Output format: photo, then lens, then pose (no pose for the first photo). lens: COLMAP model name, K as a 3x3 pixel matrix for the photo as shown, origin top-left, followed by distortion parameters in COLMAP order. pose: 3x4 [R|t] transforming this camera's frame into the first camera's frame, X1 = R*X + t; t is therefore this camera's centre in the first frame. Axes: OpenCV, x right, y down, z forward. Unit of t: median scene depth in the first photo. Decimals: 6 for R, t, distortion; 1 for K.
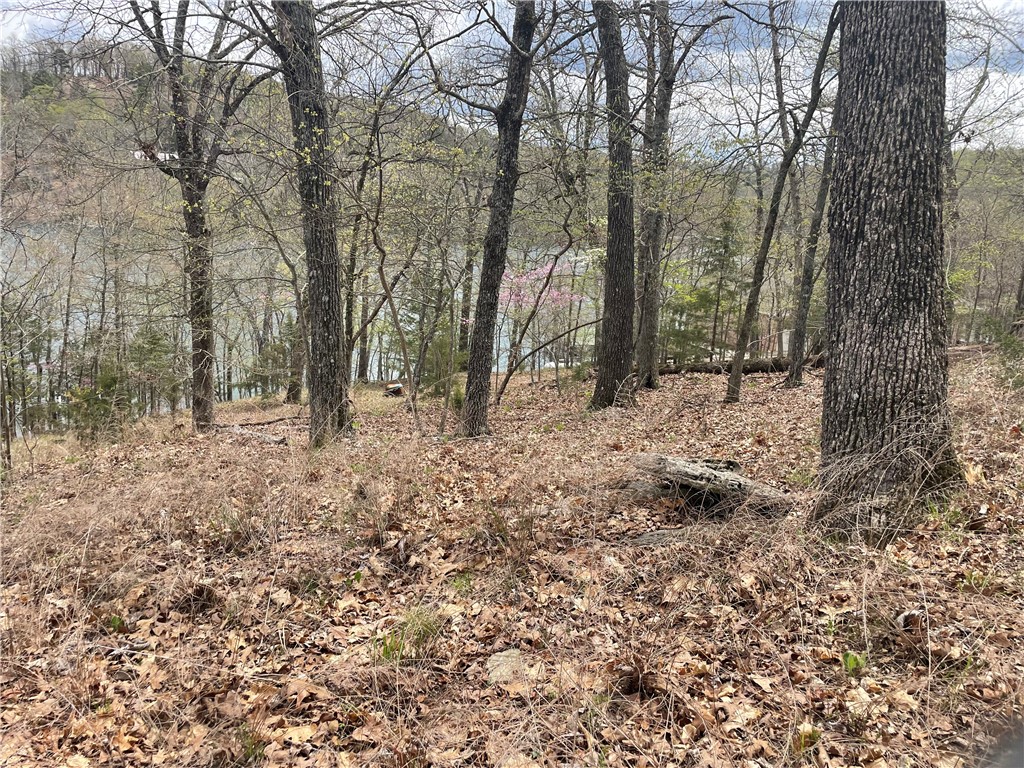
lens RADIAL K [[769.1, 0, 512.0], [0, 769.1, 384.0], [0, 0, 1]] dist [-0.001100, -0.000473]
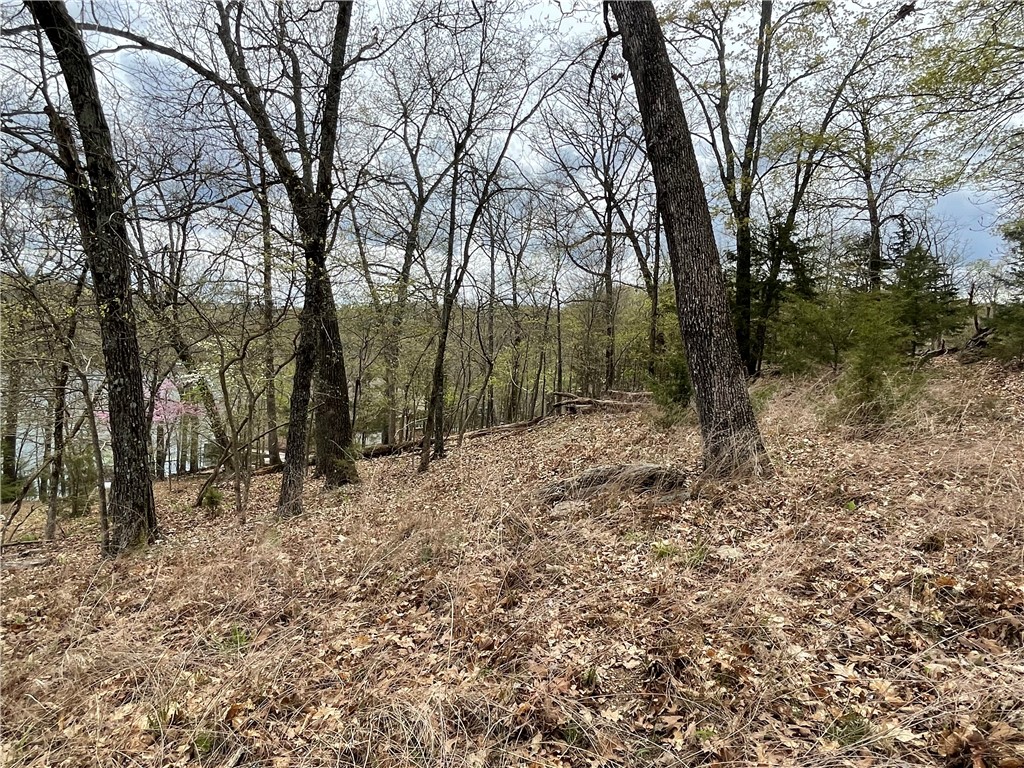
lens RADIAL K [[652.4, 0, 512.0], [0, 652.4, 384.0], [0, 0, 1]] dist [-0.003469, -0.001679]
pose [[0.783835, -0.018501, 0.620694, -0.993613], [0.121330, 0.984854, -0.123863, 0.079927], [-0.609001, 0.172397, 0.774207, 0.019166]]
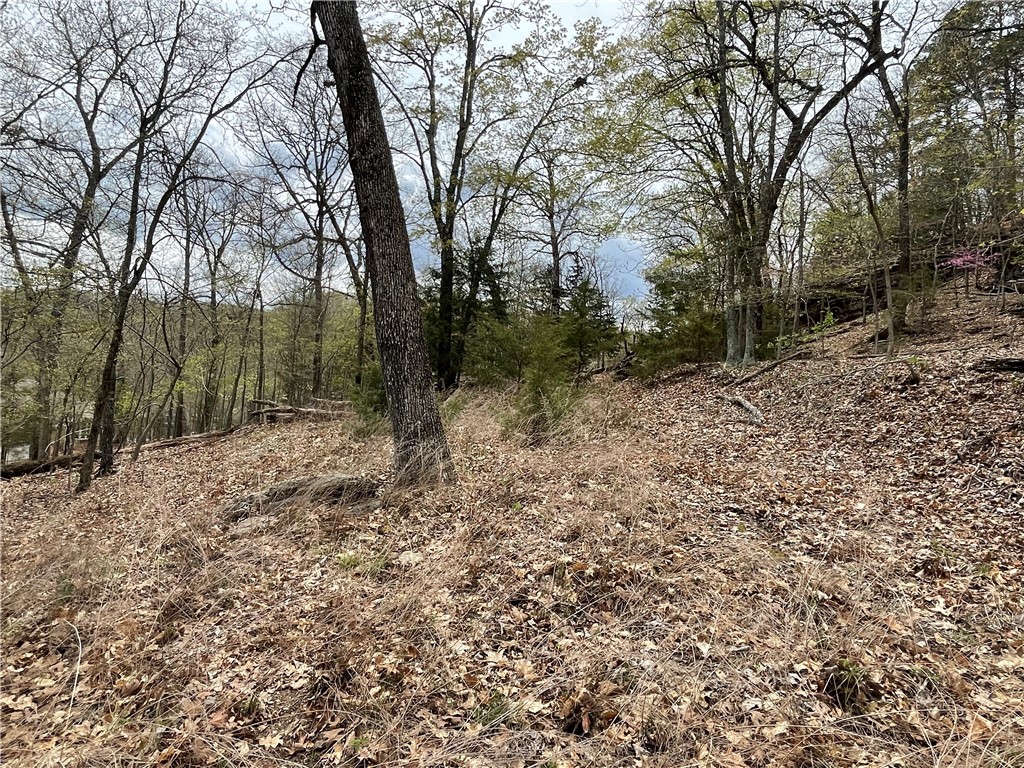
lens RADIAL K [[647.6, 0, 513.2], [0, 647.6, 372.1], [0, 0, 1]] dist [0.000066, -0.000741]
pose [[0.444097, 0.020840, 0.895736, -0.978957], [0.144977, 0.984884, -0.094792, 0.080064], [-0.884171, 0.171958, 0.434363, -0.018346]]
